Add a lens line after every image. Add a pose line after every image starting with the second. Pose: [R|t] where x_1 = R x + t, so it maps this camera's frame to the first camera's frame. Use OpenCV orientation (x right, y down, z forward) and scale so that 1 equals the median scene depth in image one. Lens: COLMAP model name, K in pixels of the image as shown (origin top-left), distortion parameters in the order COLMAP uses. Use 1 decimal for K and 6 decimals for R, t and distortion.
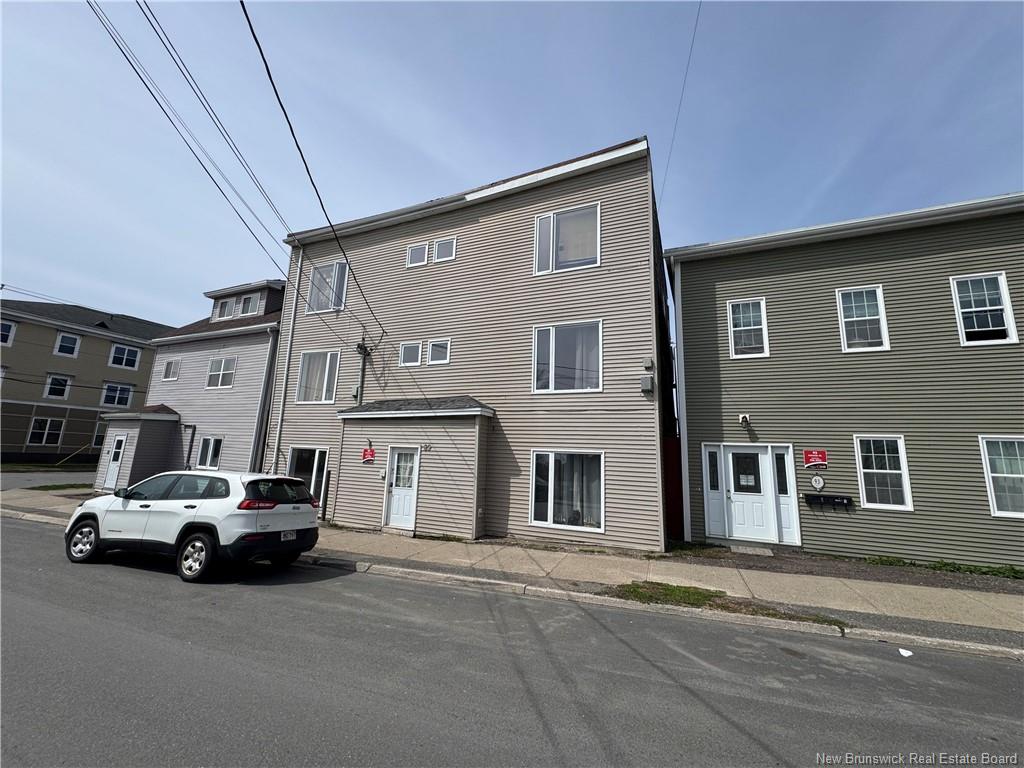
lens RADIAL K [[403.0, 0, 512.0], [0, 403.0, 384.4], [0, 0, 1]] dist [-0.000344, 0.000019]
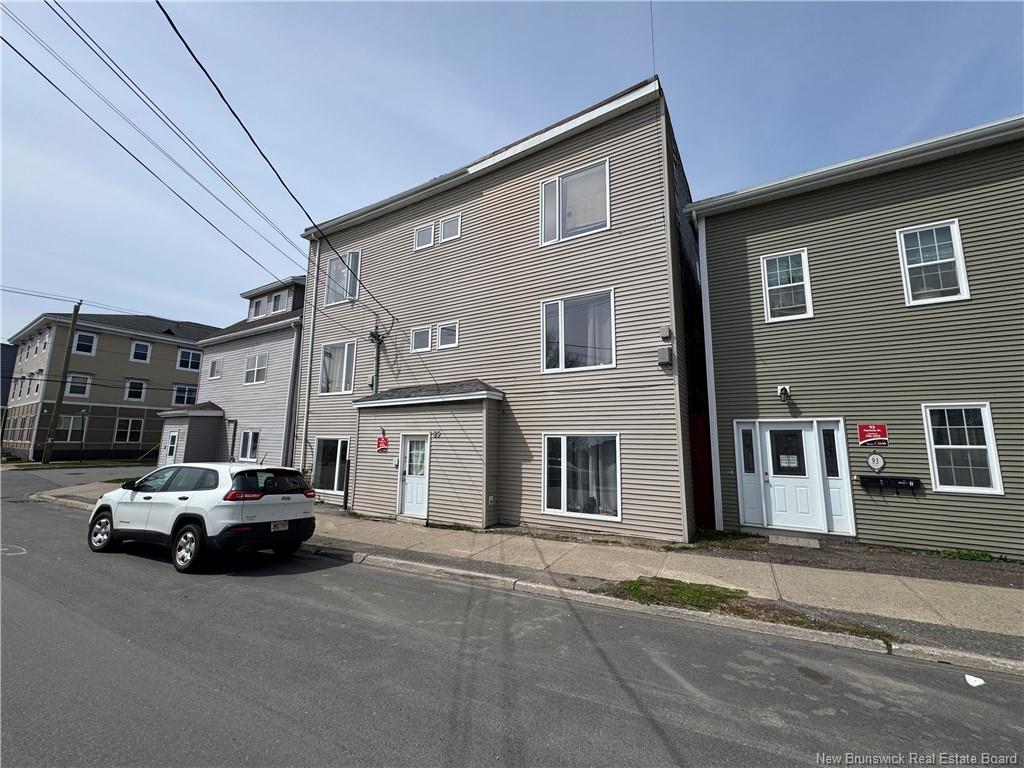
lens RADIAL K [[403.0, 0, 512.0], [0, 403.0, 383.5], [0, 0, 1]] dist [-0.000344, 0.000019]
pose [[0.991973, -0.043012, -0.118907, 0.102076], [0.046575, 0.998540, 0.027345, 0.019122], [0.117557, -0.032663, 0.992529, 0.072098]]
